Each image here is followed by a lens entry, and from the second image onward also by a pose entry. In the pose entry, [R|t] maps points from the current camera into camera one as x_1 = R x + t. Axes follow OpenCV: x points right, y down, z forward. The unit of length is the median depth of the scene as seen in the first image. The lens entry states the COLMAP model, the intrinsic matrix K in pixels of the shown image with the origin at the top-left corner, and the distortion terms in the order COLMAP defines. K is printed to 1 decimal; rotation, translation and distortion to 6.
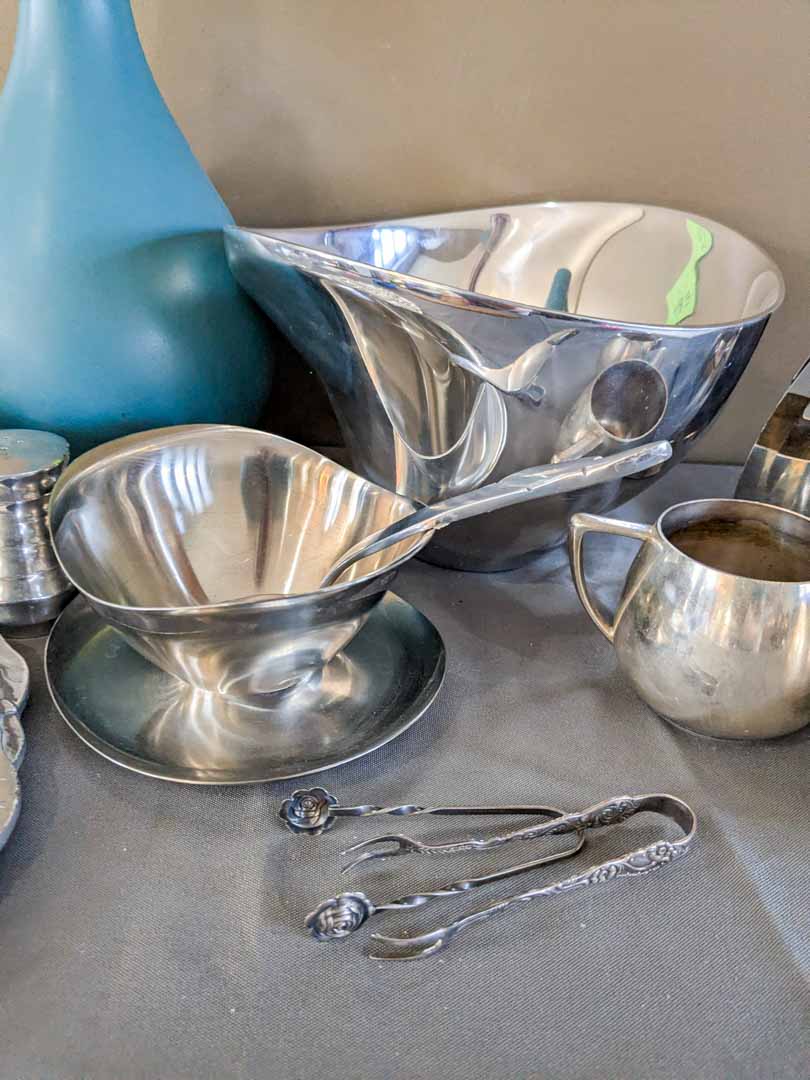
lens RADIAL K [[855.7, 0, 406.9], [0, 855.7, 533.9], [0, 0, 1]] dist [0.025148, -0.068617]
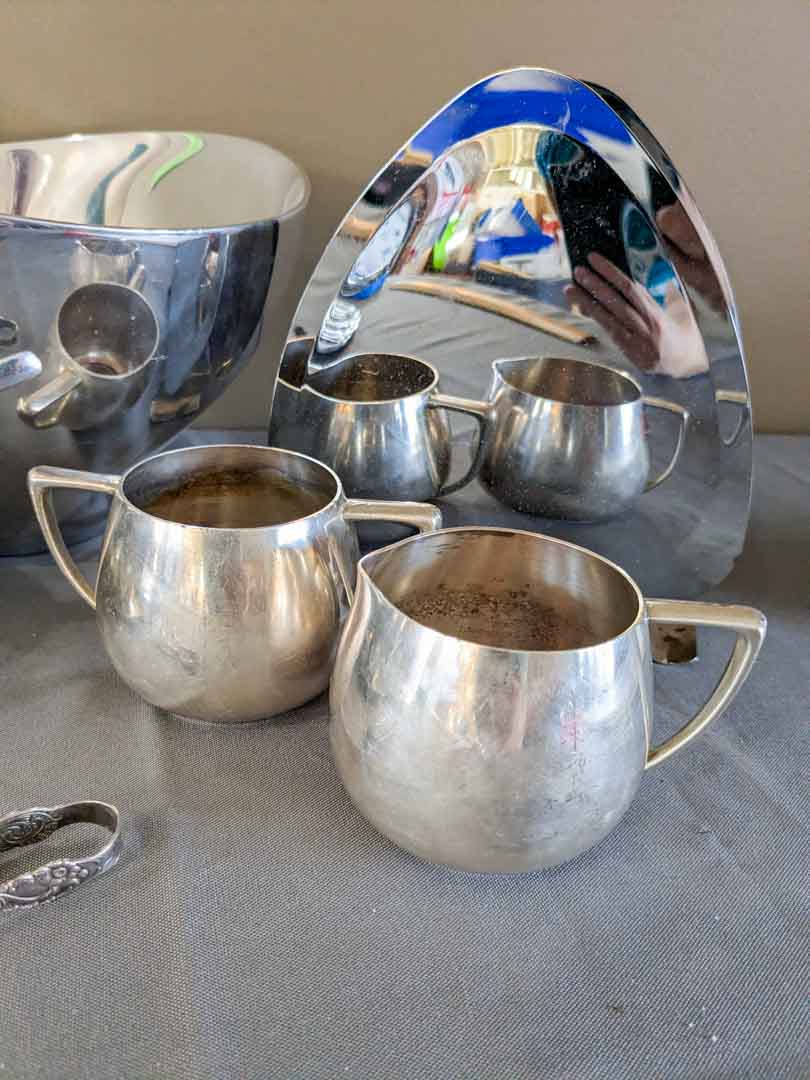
lens RADIAL K [[855.7, 0, 386.6], [0, 855.7, 543.5], [0, 0, 1]] dist [0.025148, -0.068617]
pose [[0.980133, -0.063876, 0.187776, 0.368288], [0.064616, 0.997908, 0.002186, 0.069110], [-0.187523, 0.009991, 0.982209, 0.136111]]
